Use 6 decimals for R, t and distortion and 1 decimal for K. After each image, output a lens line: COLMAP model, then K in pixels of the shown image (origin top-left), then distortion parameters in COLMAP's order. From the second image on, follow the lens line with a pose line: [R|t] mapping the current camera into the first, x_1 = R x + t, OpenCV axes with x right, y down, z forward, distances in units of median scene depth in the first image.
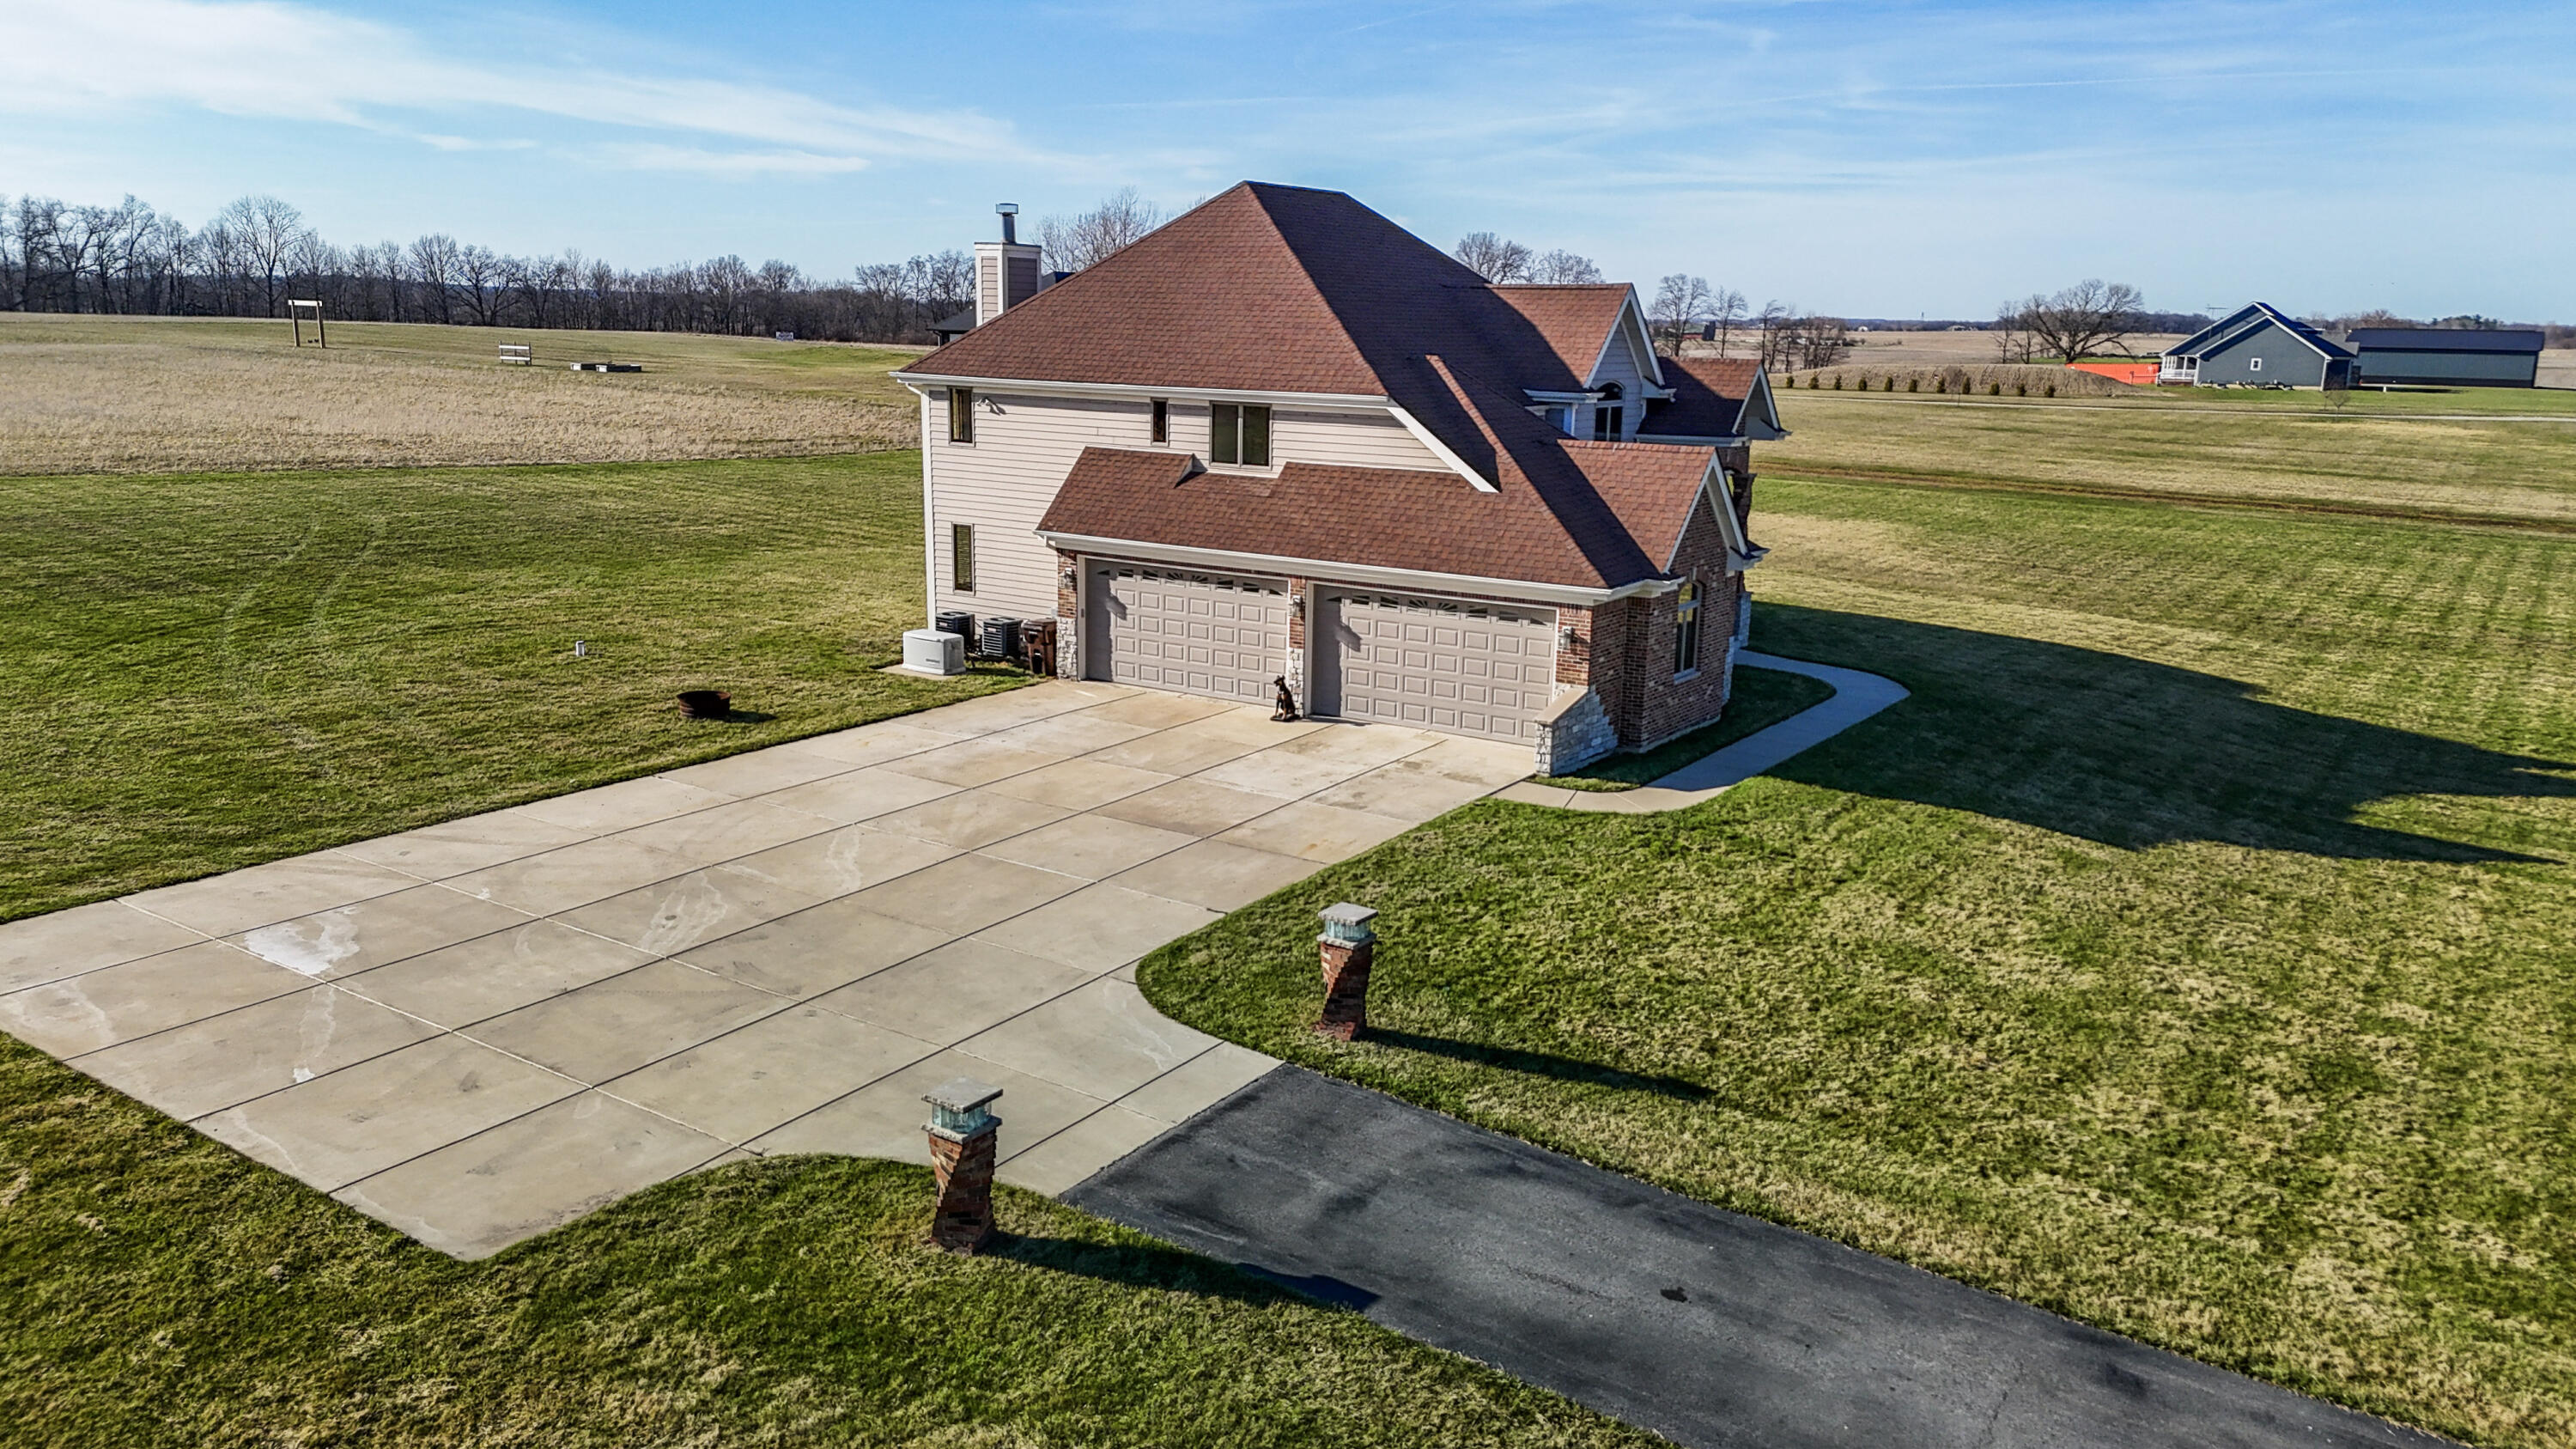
lens RADIAL K [[1893.0, 0, 1308.6], [0, 1893.0, 742.8], [0, 0, 1]] dist [0.067929, -0.054577]
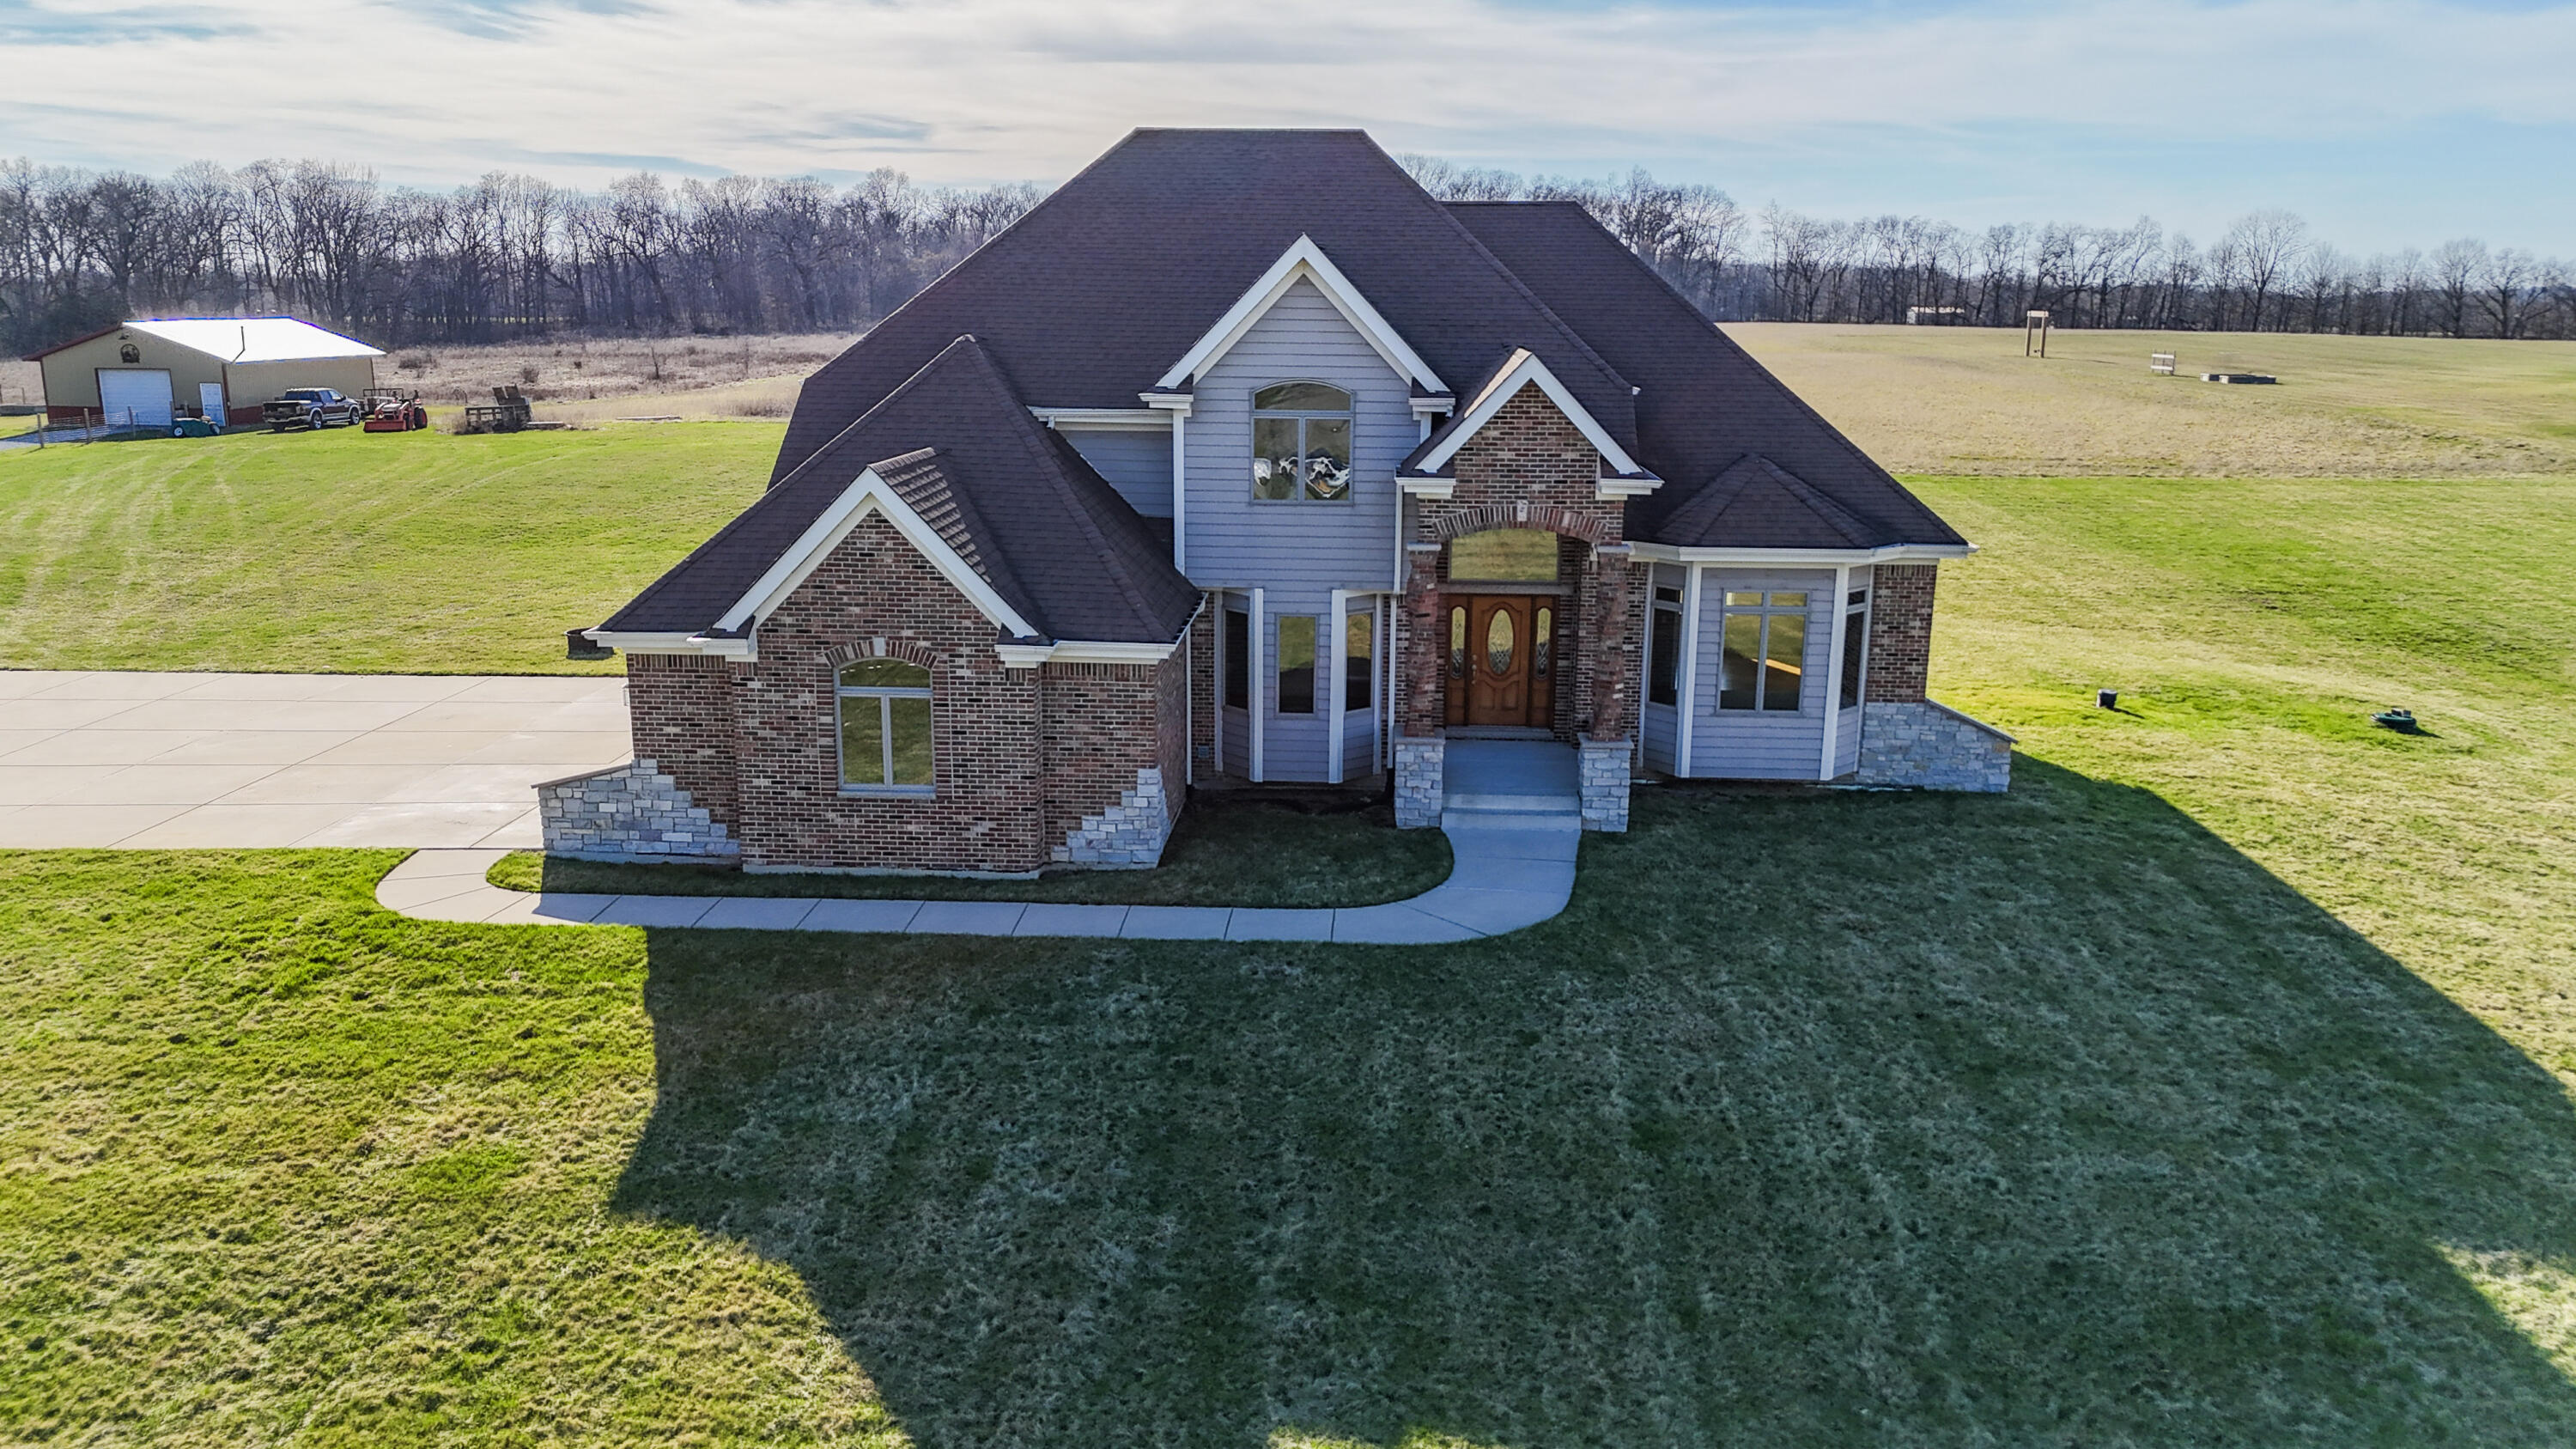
lens RADIAL K [[1893.0, 0, 1290.1], [0, 1893.0, 724.7], [0, 0, 1]] dist [0.067929, -0.054577]
pose [[0.505975, 0.174111, -0.844793, 0.731285], [-0.188044, 0.978123, 0.088964, -0.127108], [0.841801, 0.113844, 0.527646, 0.638520]]
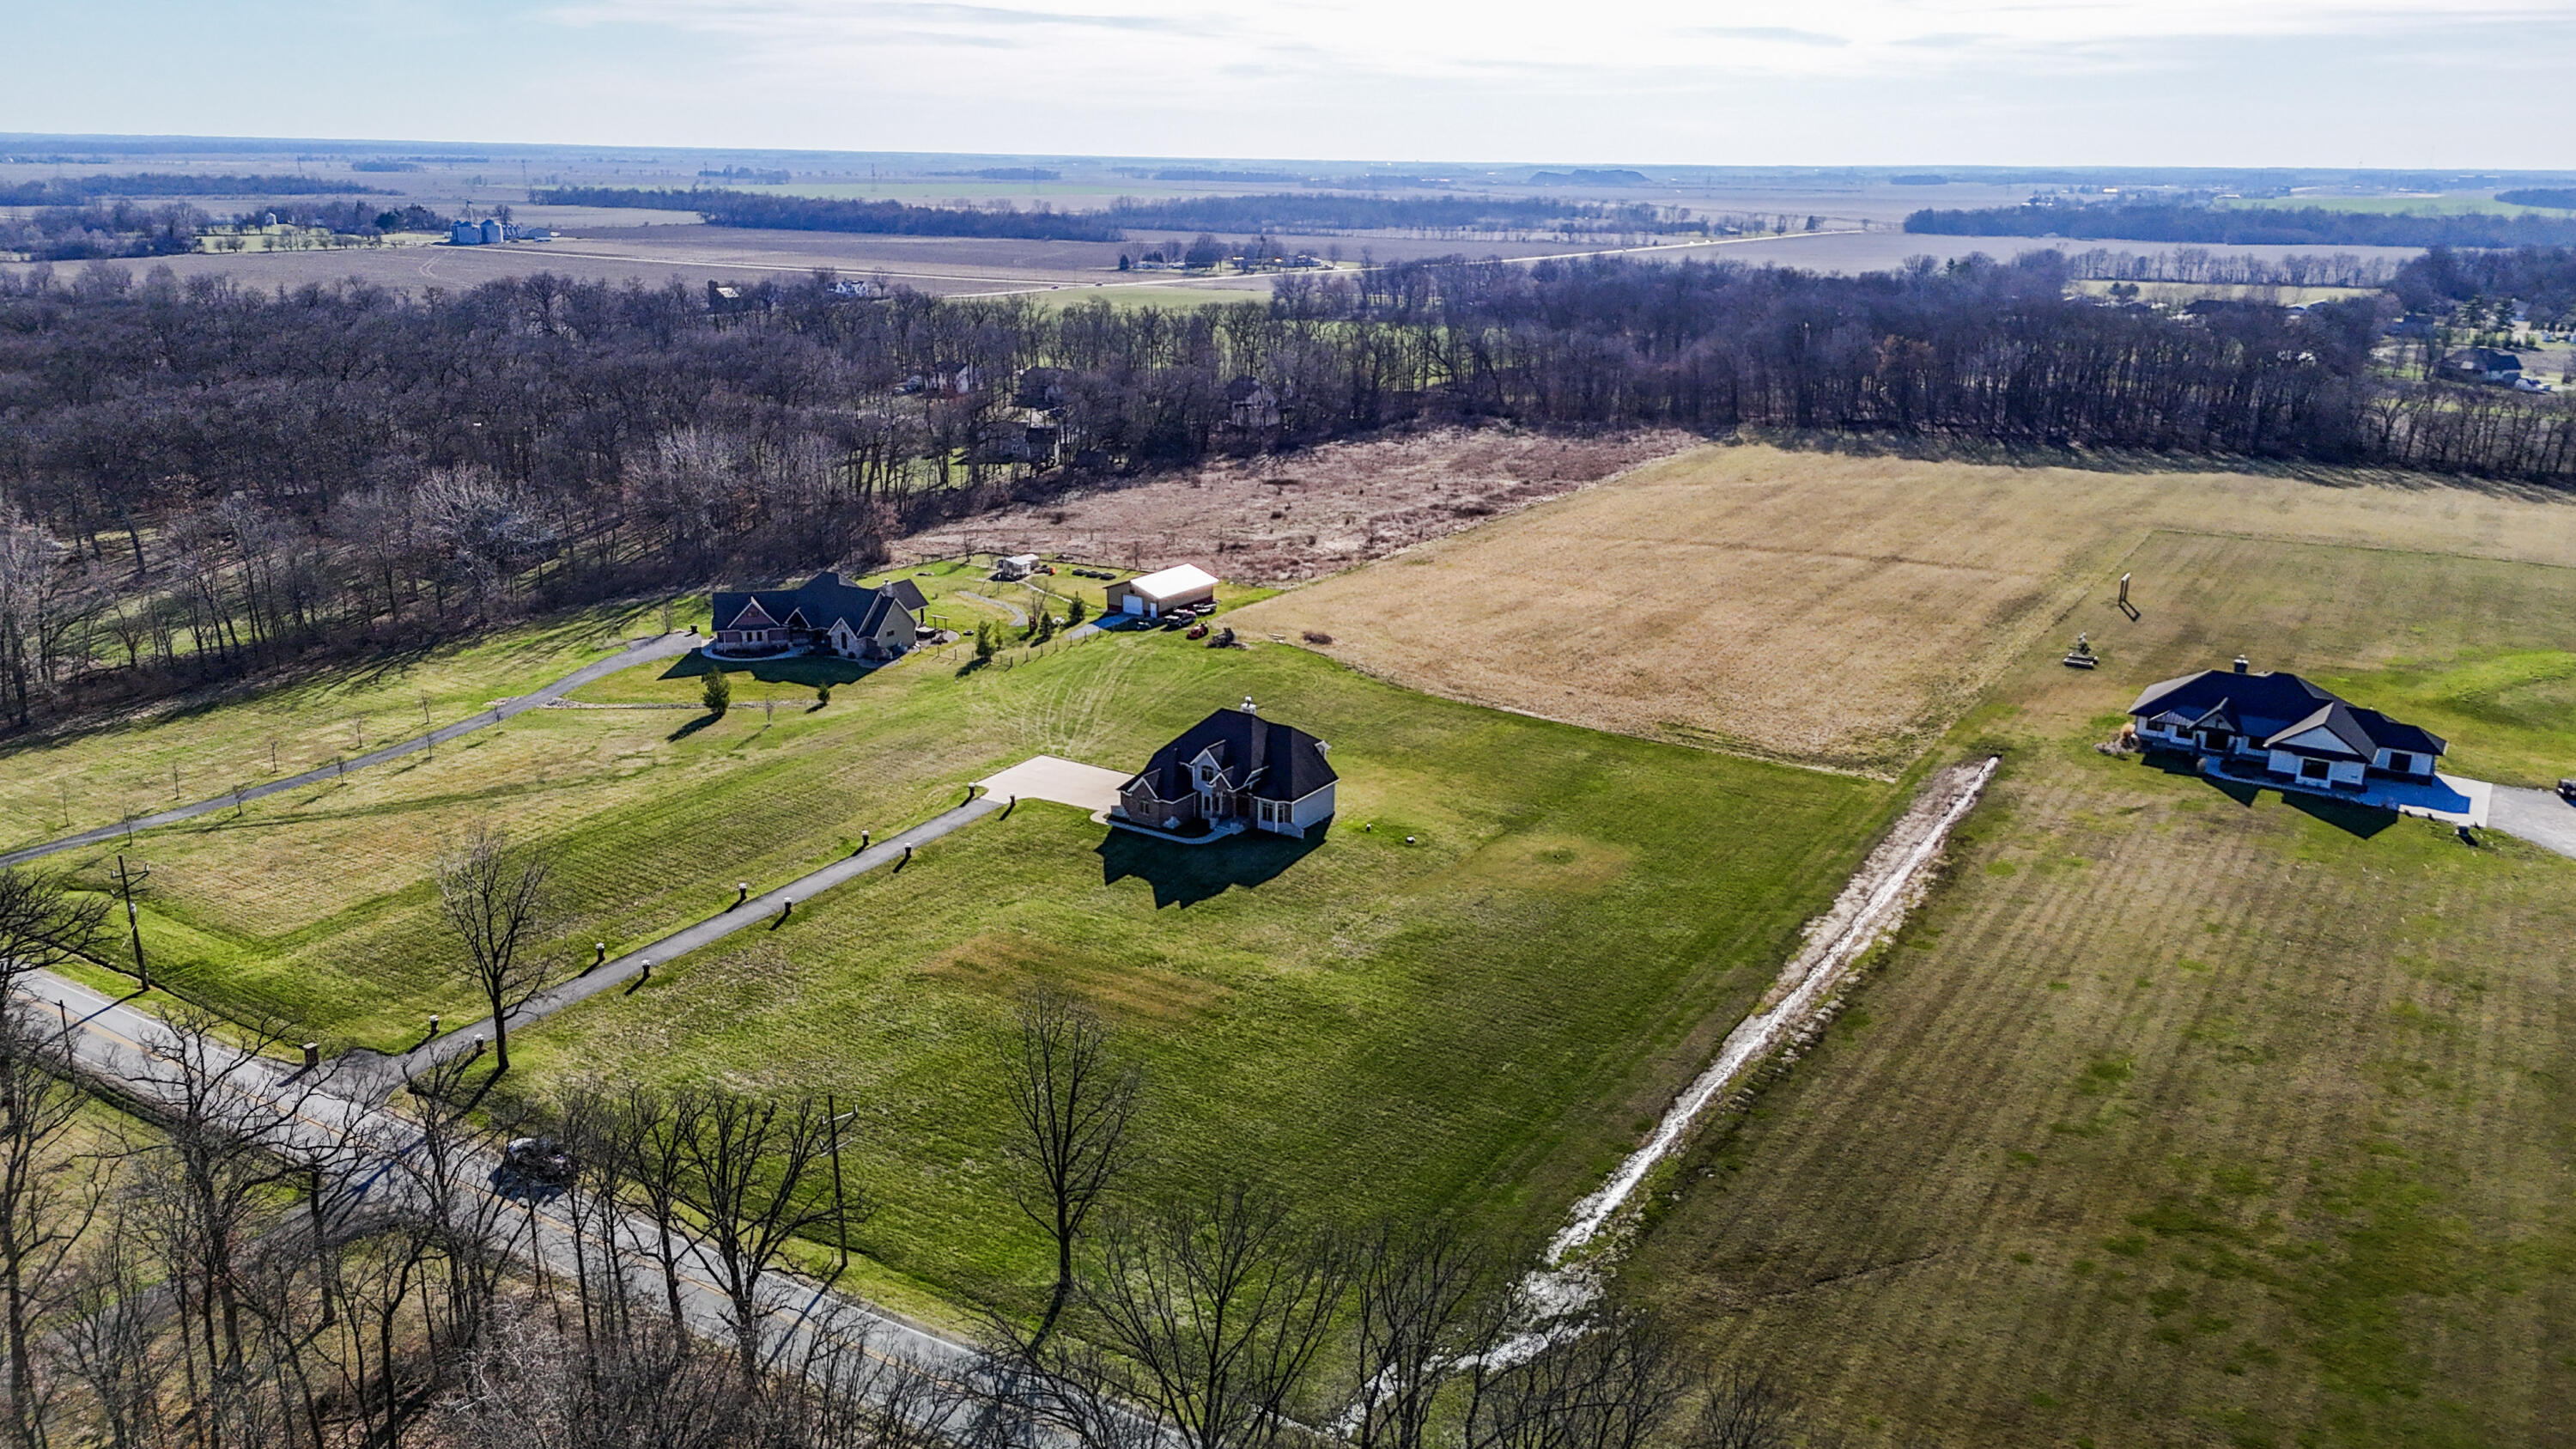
lens RADIAL K [[1893.0, 0, 1297.8], [0, 1893.0, 712.4], [0, 0, 1]] dist [0.067929, -0.054577]
pose [[0.013673, 0.260636, -0.965340, 4.701283], [-0.233388, 0.939596, 0.250379, -1.551235], [0.972288, 0.221875, 0.073677, 0.816890]]
